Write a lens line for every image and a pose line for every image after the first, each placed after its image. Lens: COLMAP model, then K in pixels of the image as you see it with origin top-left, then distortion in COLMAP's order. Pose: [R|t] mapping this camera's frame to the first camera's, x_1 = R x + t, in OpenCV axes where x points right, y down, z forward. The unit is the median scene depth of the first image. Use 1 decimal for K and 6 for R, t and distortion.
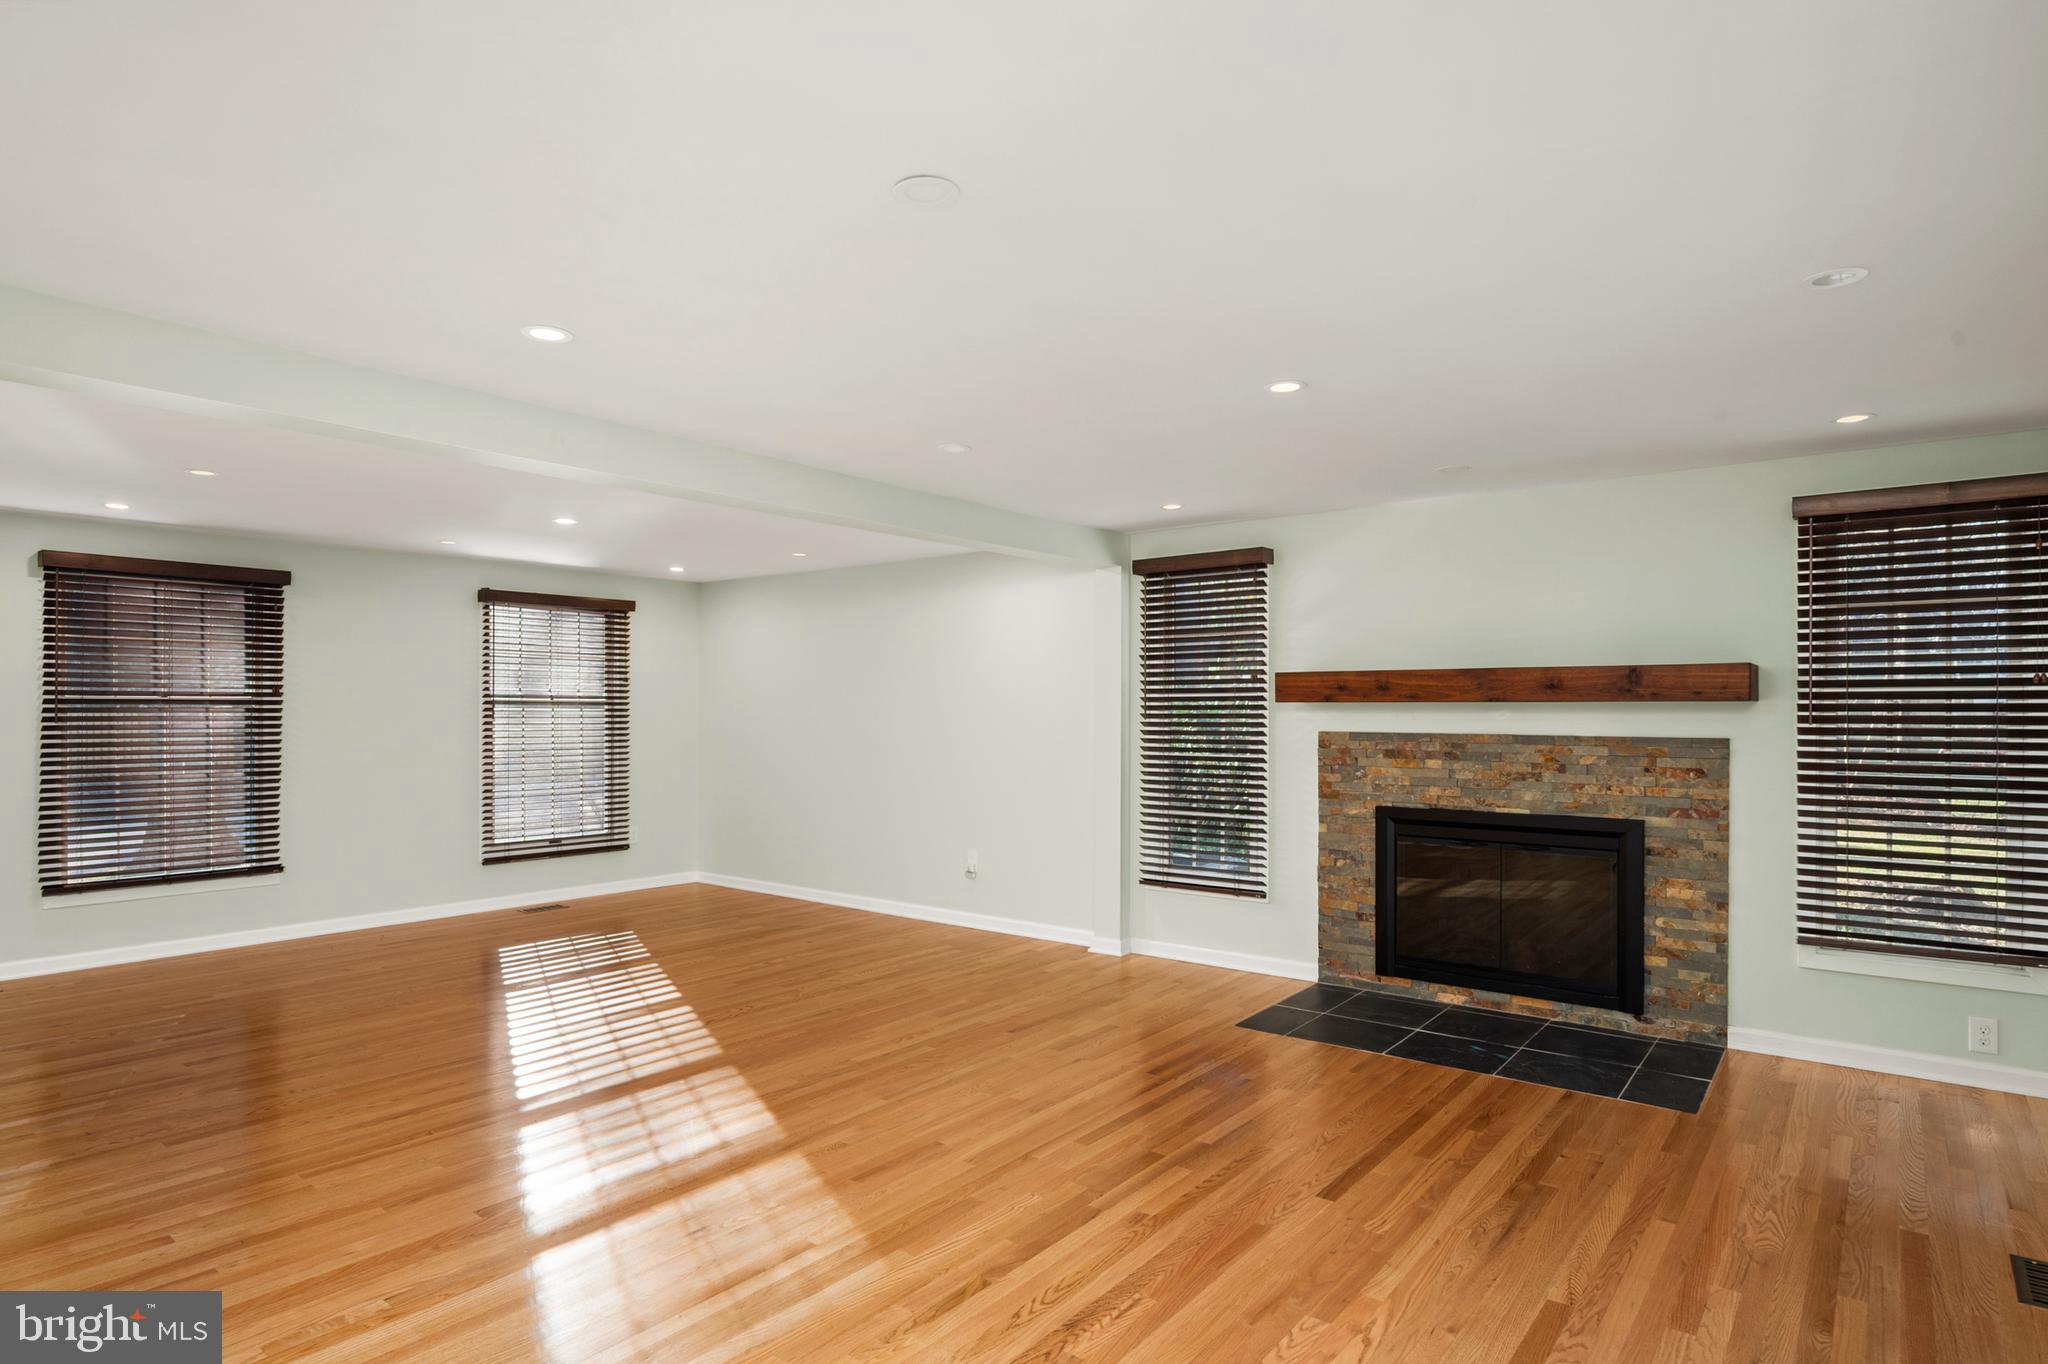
lens RADIAL K [[1116.6, 0, 1024.0], [0, 1116.6, 682.0], [0, 0, 1]] dist [0.002724, 0.000337]
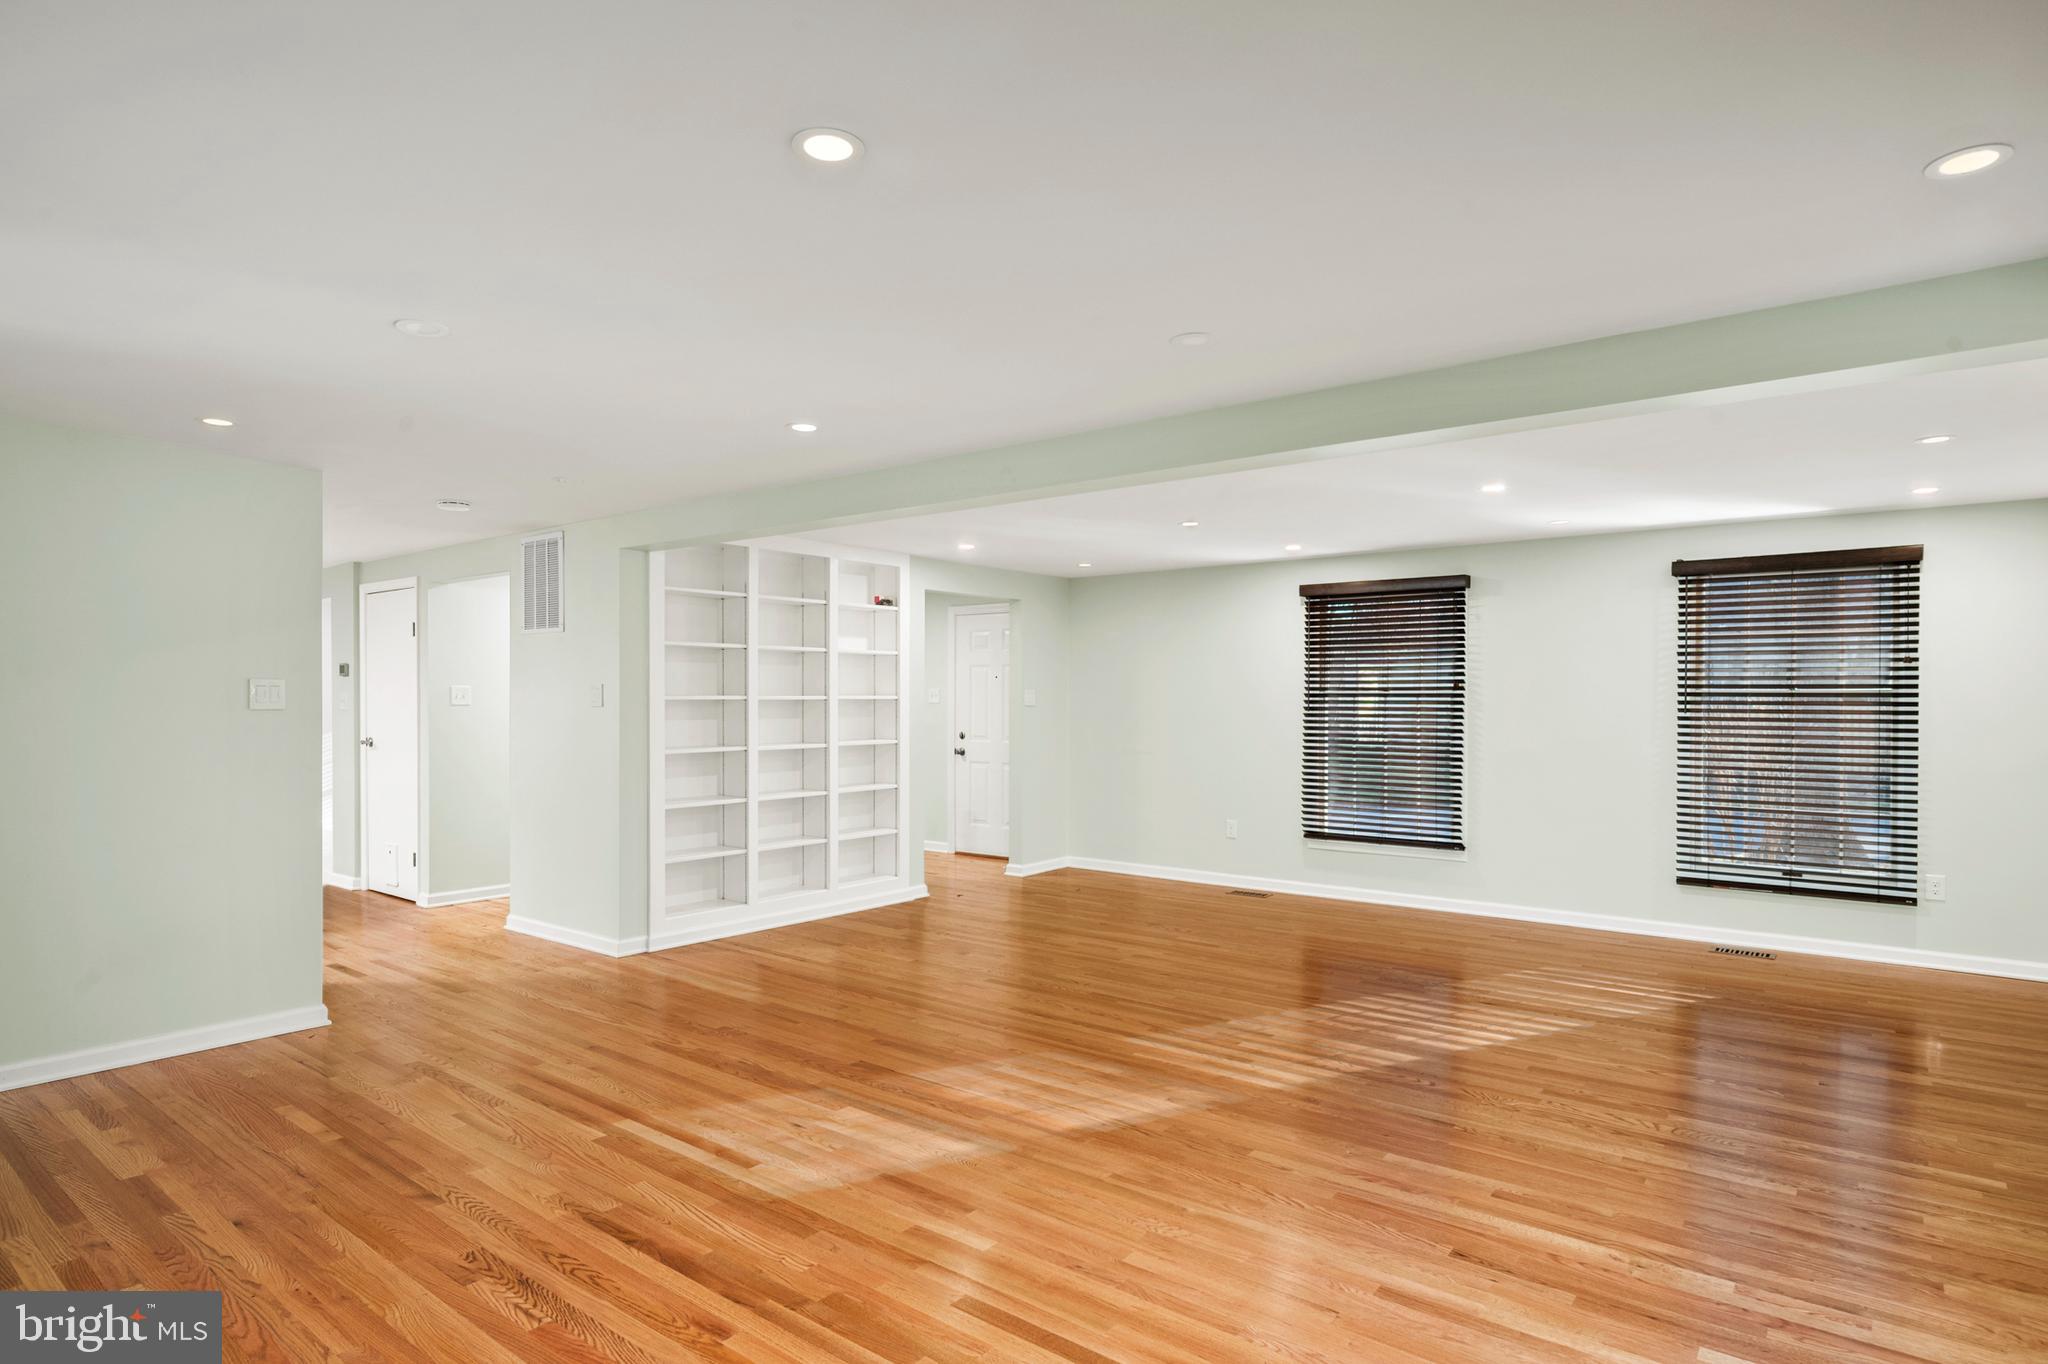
lens RADIAL K [[1106.2, 0, 1015.6], [0, 1106.2, 703.1], [0, 0, 1]] dist [0.000119, 0.000032]
pose [[-0.006979, 0.002351, -0.999973, 0.467798], [0.023214, 0.999728, 0.002188, 0.014712], [0.999706, -0.023198, -0.007031, 0.638844]]
